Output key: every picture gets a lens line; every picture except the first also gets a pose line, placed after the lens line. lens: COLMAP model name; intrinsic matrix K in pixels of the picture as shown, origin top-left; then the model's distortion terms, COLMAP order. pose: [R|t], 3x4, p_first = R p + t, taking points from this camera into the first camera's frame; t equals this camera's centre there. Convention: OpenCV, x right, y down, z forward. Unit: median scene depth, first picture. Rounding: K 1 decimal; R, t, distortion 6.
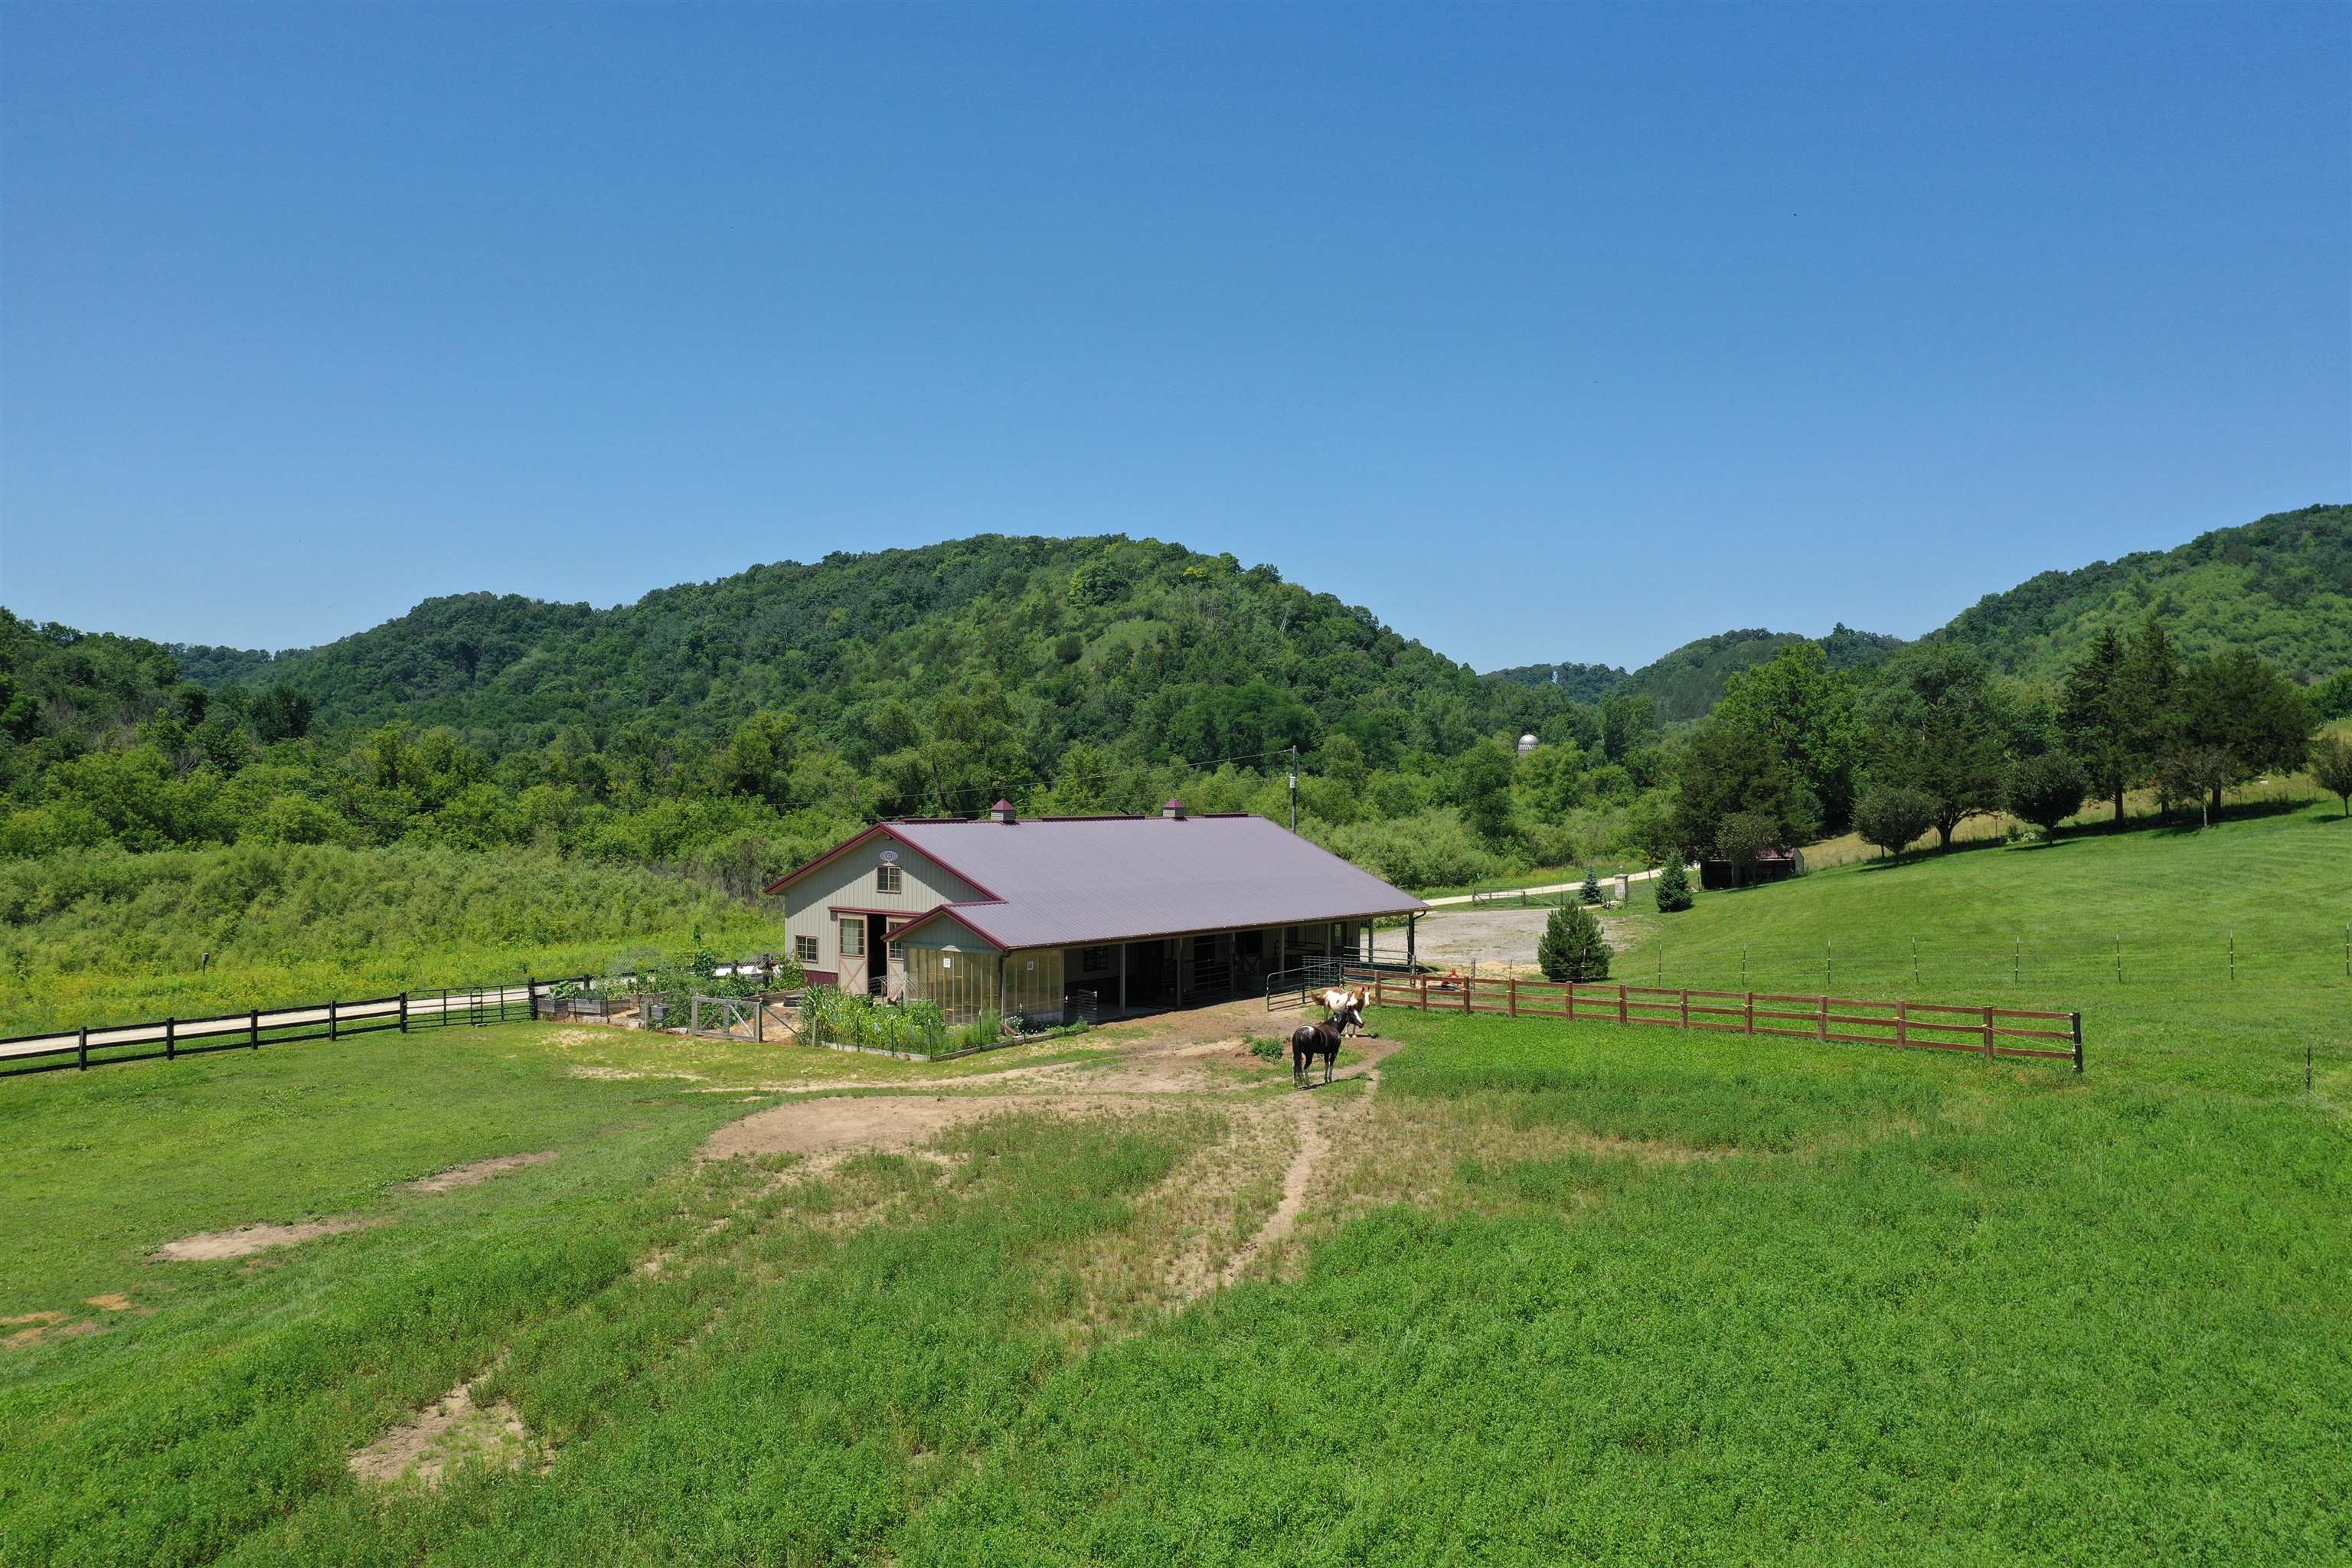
lens RADIAL K [[1859.5, 0, 1158.8], [0, 1859.5, 790.3], [0, 0, 1]] dist [0.008380, -0.003231]
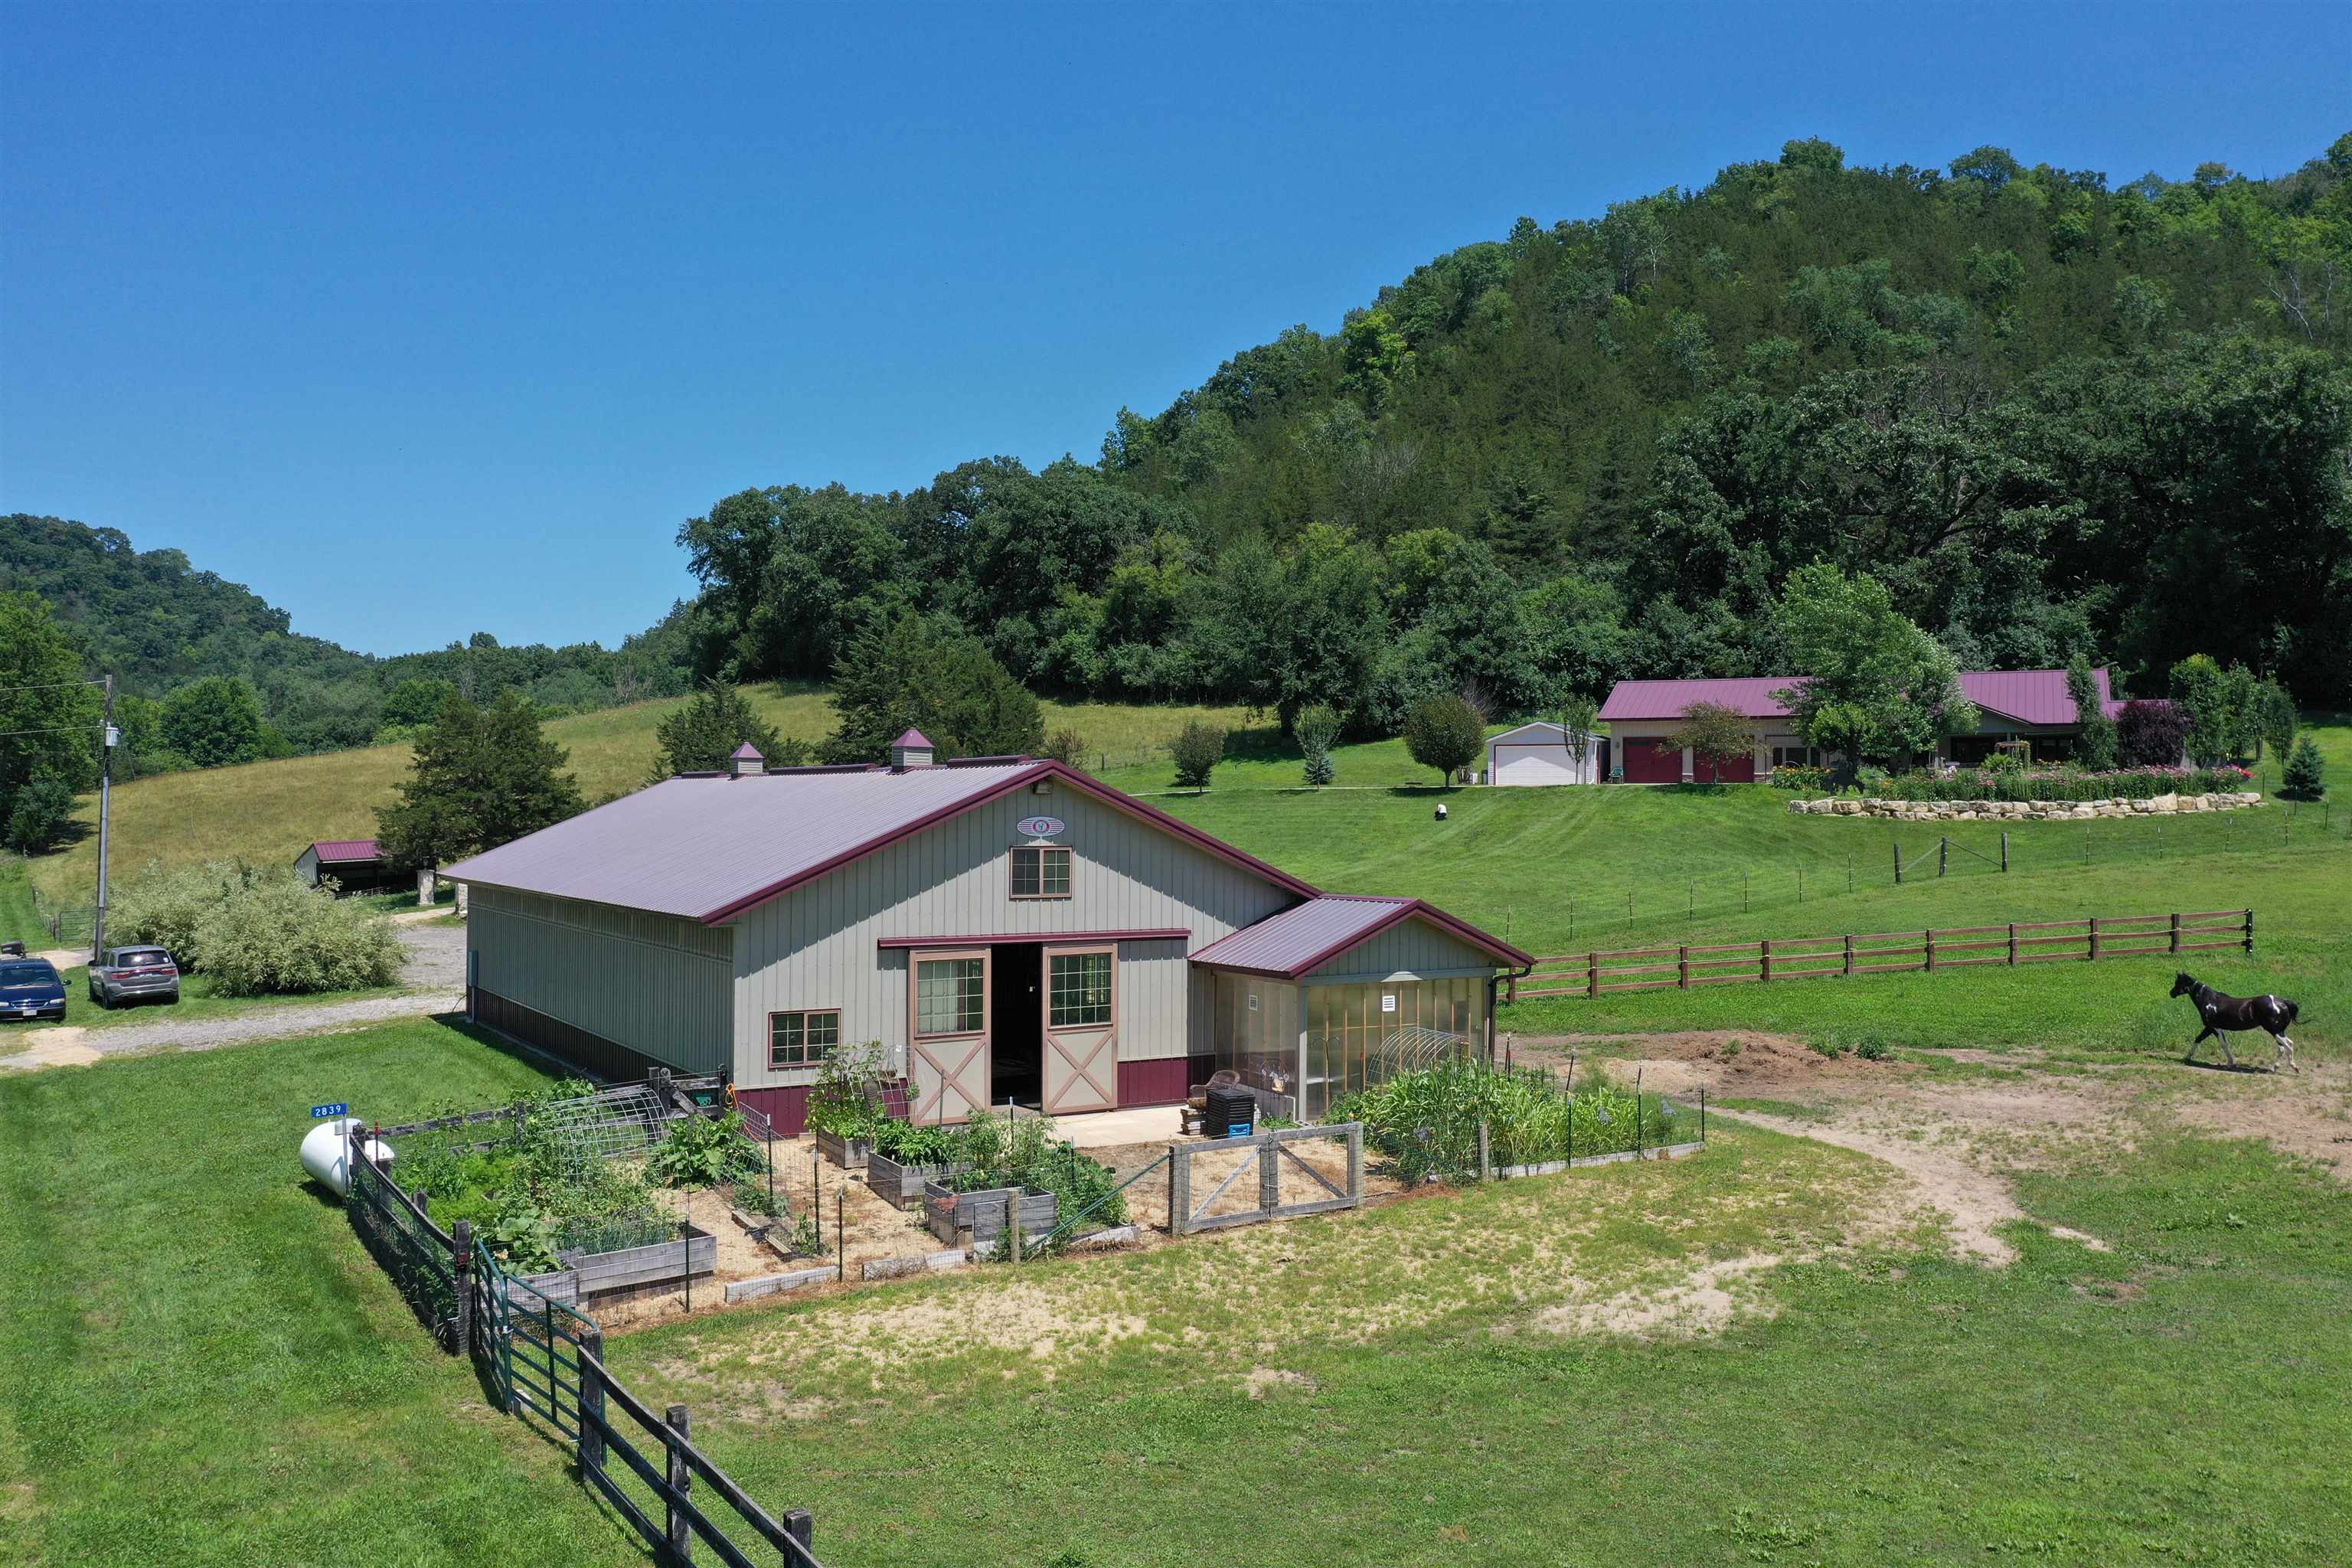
lens RADIAL K [[1859.5, 0, 1155.2], [0, 1859.5, 784.0], [0, 0, 1]] dist [0.008380, -0.003231]
pose [[0.333883, 0.011909, 0.942539, -0.067793], [0.000688, 0.999917, -0.012878, 0.003329], [-0.942614, 0.004948, 0.333847, 0.088347]]
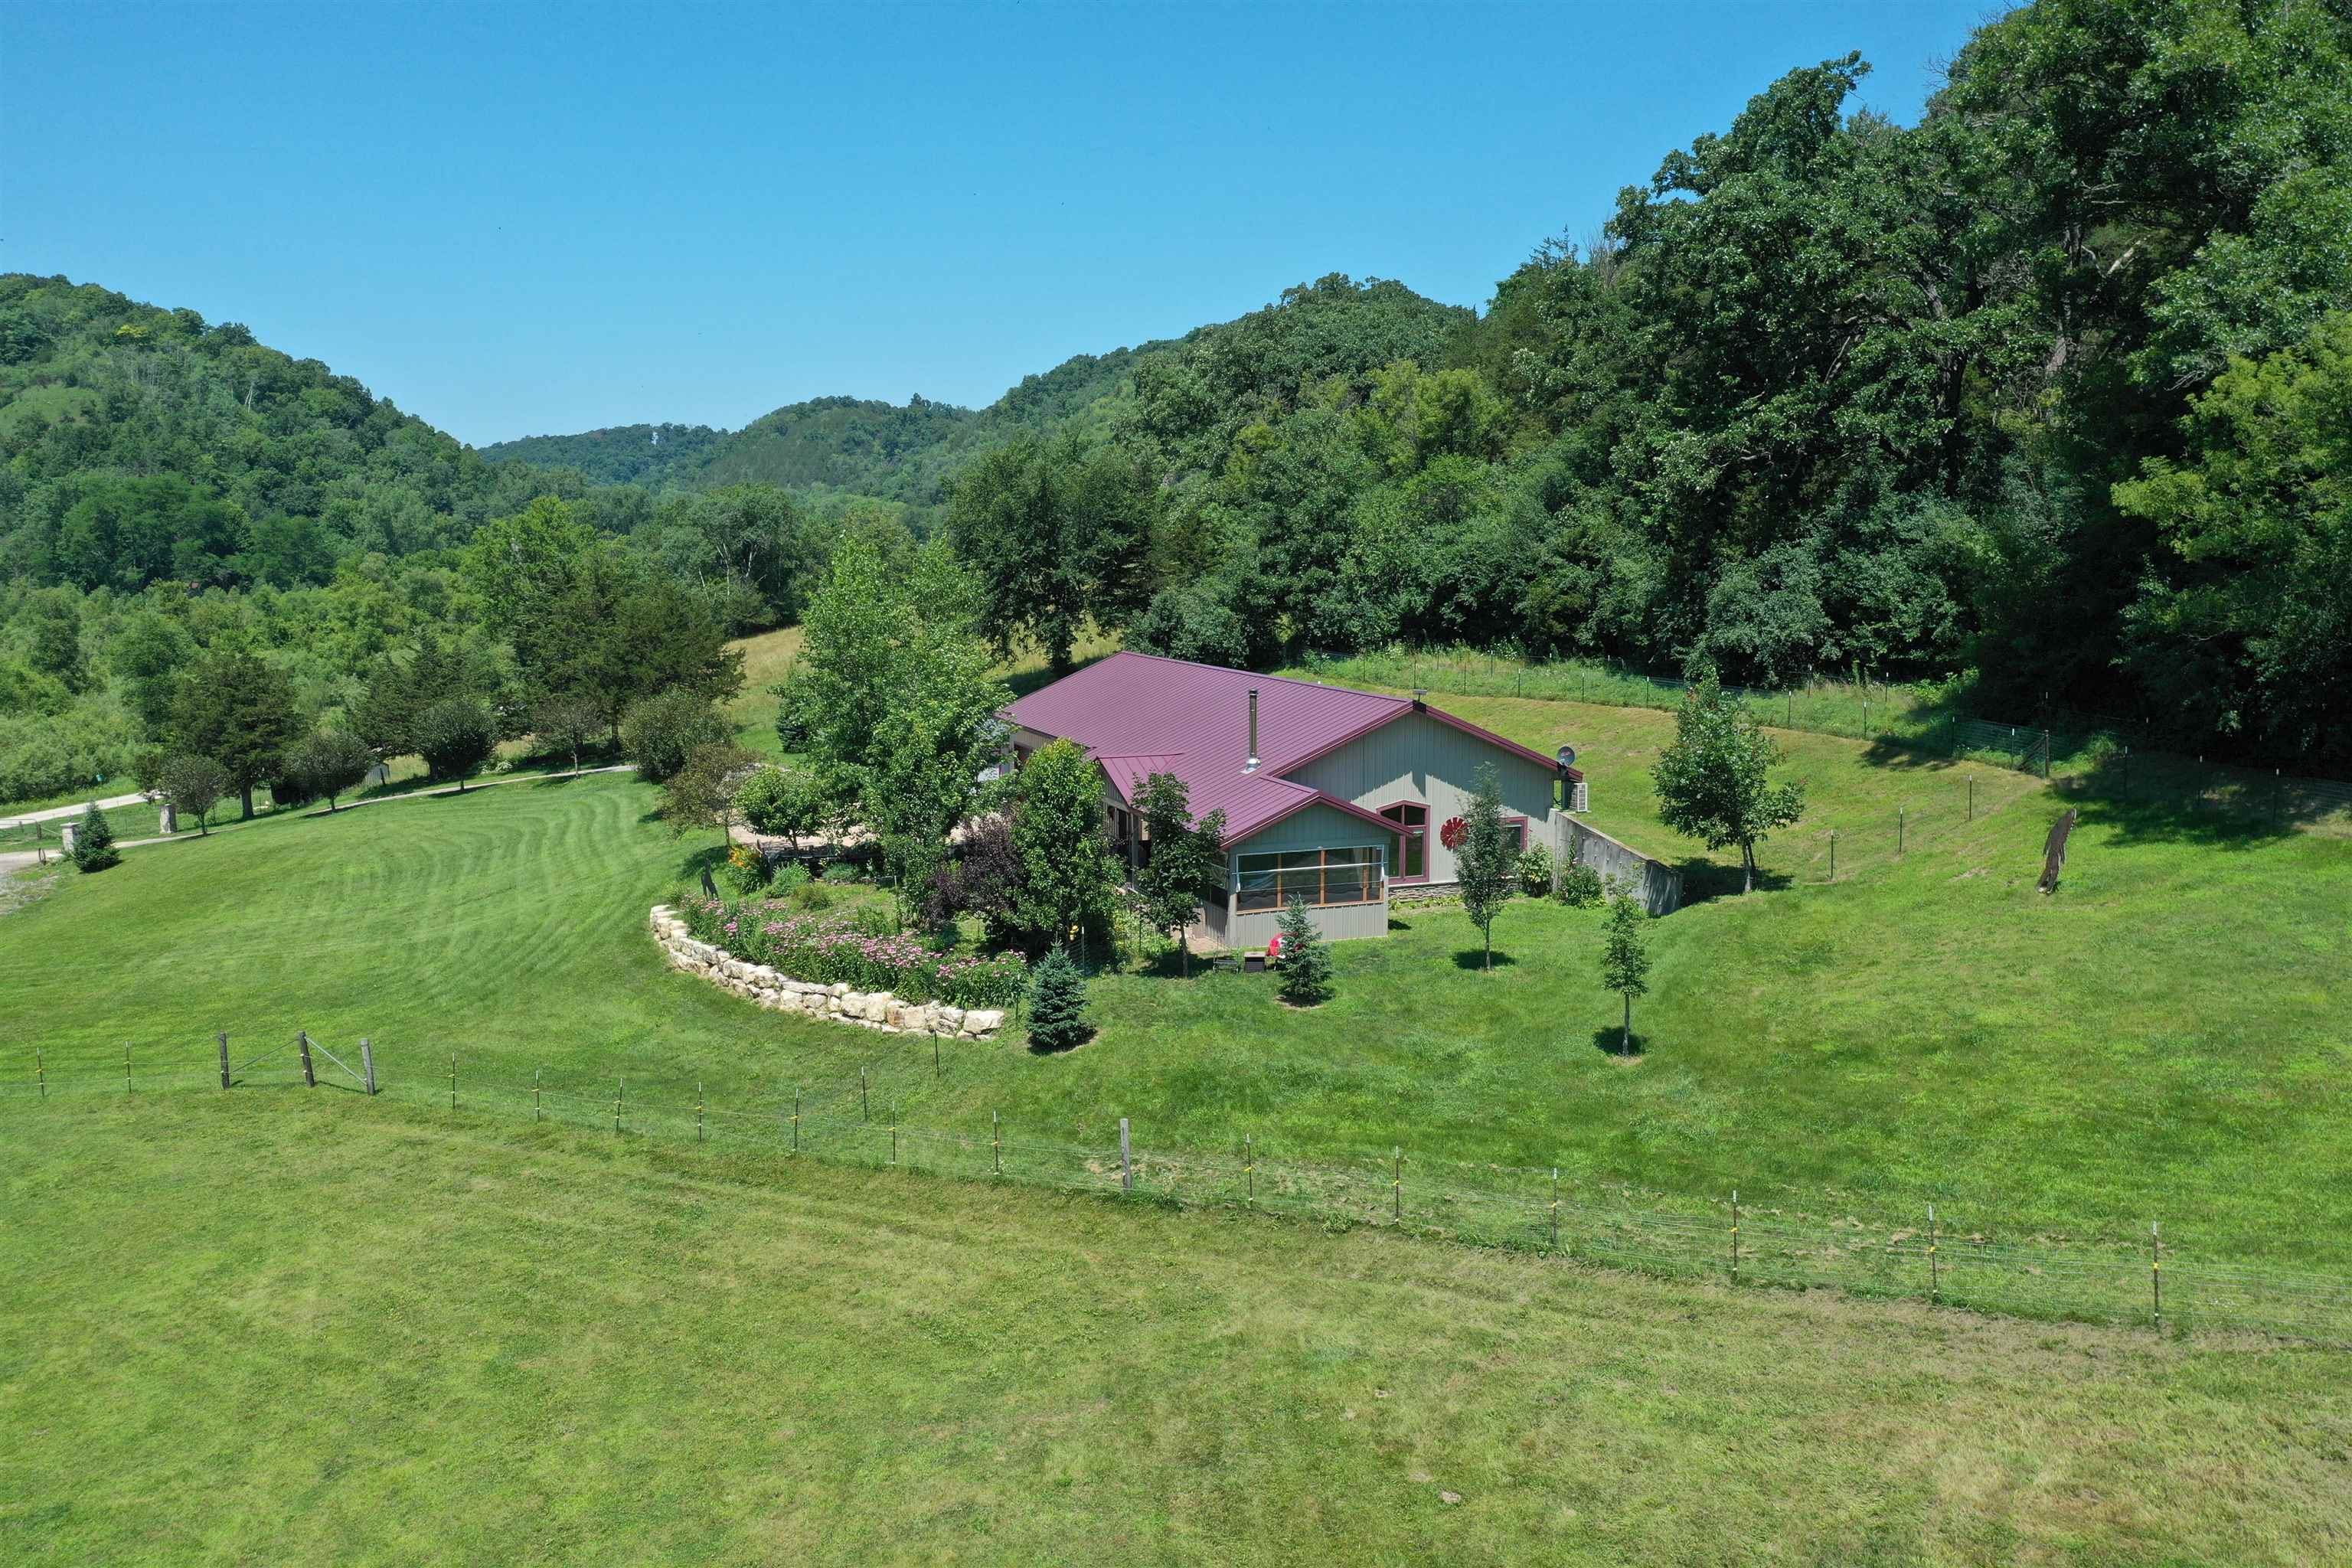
lens RADIAL K [[1859.5, 0, 1172.1], [0, 1859.5, 779.9], [0, 0, 1]] dist [0.008380, -0.003231]
pose [[0.897712, -0.064398, 0.435850, 0.062517], [0.009223, 0.991790, 0.127544, -0.016332], [-0.440485, -0.110478, 0.890936, -0.010252]]
